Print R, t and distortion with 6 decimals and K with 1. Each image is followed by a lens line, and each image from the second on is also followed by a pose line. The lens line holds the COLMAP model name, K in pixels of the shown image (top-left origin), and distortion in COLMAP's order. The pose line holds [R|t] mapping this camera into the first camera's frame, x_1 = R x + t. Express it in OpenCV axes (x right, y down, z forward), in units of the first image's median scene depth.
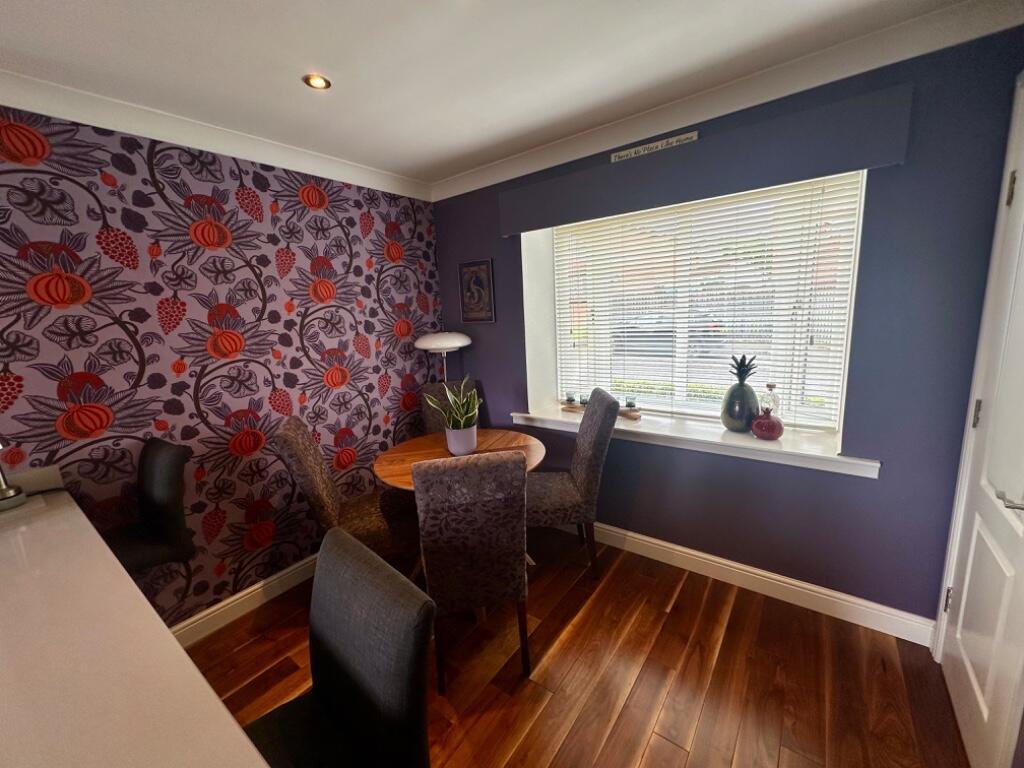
lens RADIAL K [[409.5, 0, 512.0], [0, 409.5, 384.0], [0, 0, 1]] dist [-0.000005, -0.000075]
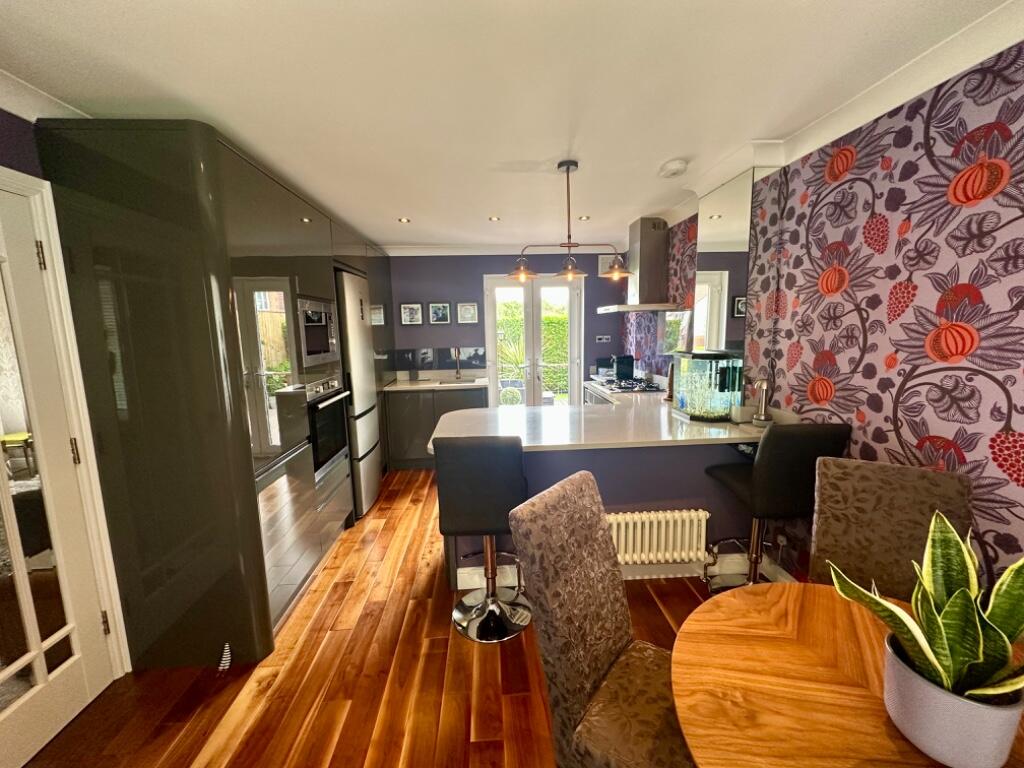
lens RADIAL K [[409.5, 0, 512.0], [0, 409.5, 384.0], [0, 0, 1]] dist [-0.000005, -0.000075]
pose [[-0.756163, 0.164238, -0.633438, 0.359901], [-0.055288, 0.948496, 0.311926, -0.224517], [0.652043, 0.270888, -0.708138, 1.111735]]
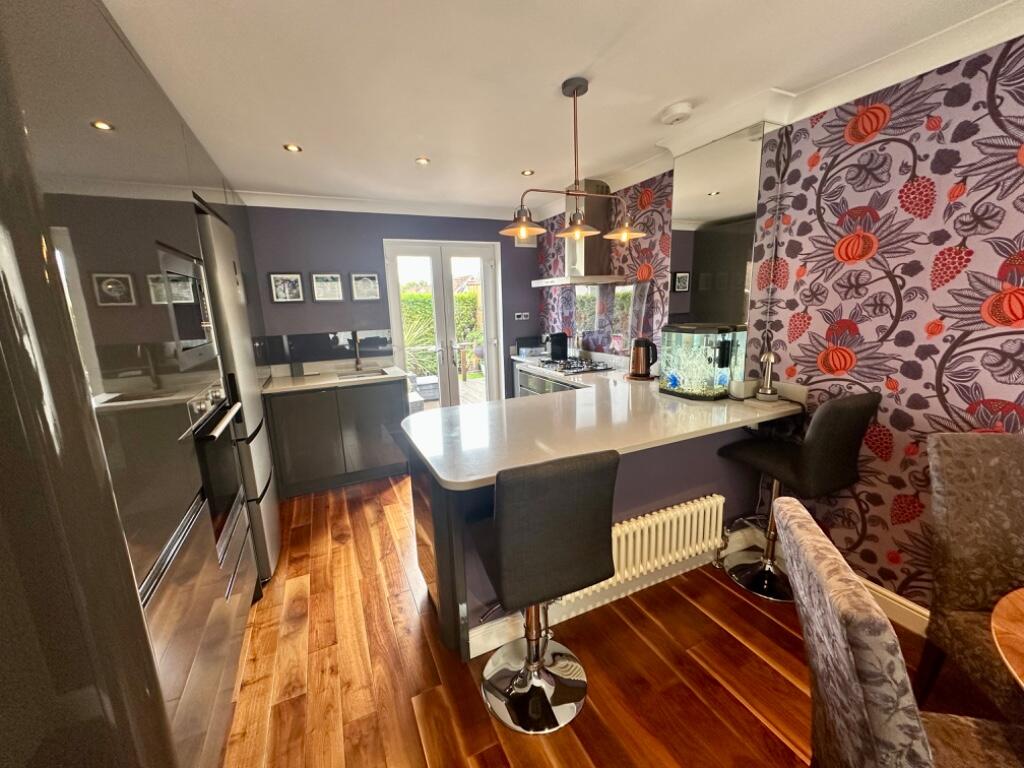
lens RADIAL K [[409.5, 0, 512.0], [0, 409.5, 384.0], [0, 0, 1]] dist [-0.000005, -0.000075]
pose [[-0.465871, 0.244923, -0.850281, 0.384689], [-0.104743, 0.938908, 0.327841, -0.122424], [0.878631, 0.241793, -0.411756, 0.599370]]
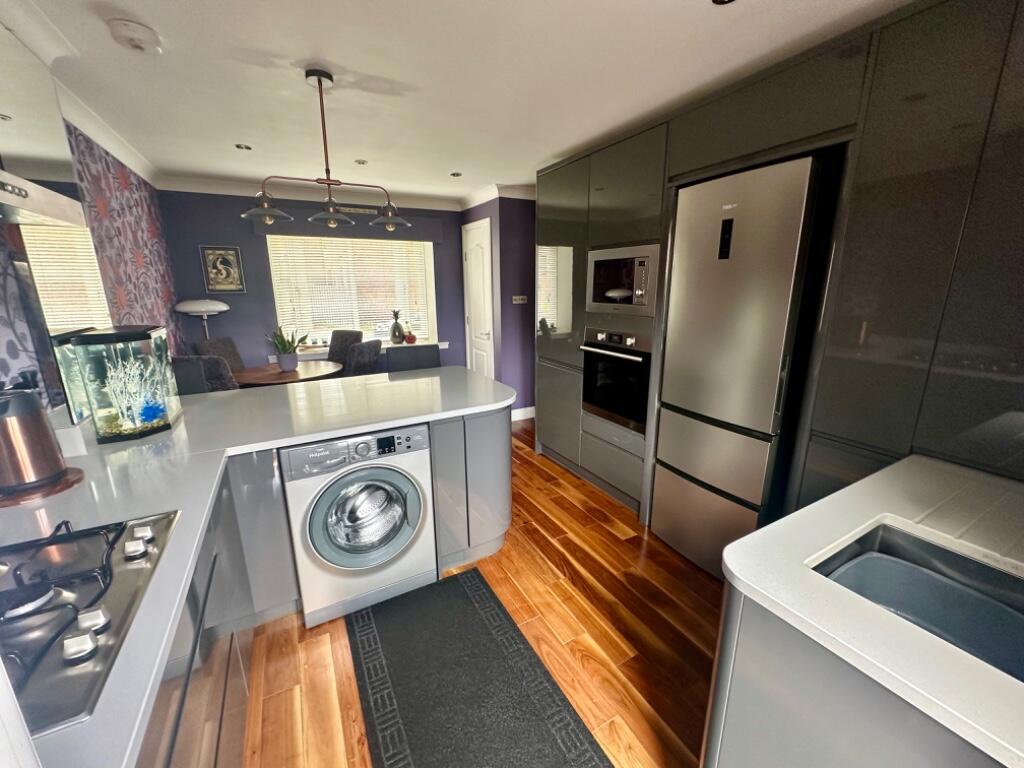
lens RADIAL K [[409.5, 0, 512.0], [0, 409.5, 384.0], [0, 0, 1]] dist [-0.000005, -0.000075]
pose [[0.413865, -0.164781, 0.895300, -1.467222], [0.152291, 0.982154, 0.110368, 0.212893], [-0.897509, 0.090669, 0.431574, -0.604378]]
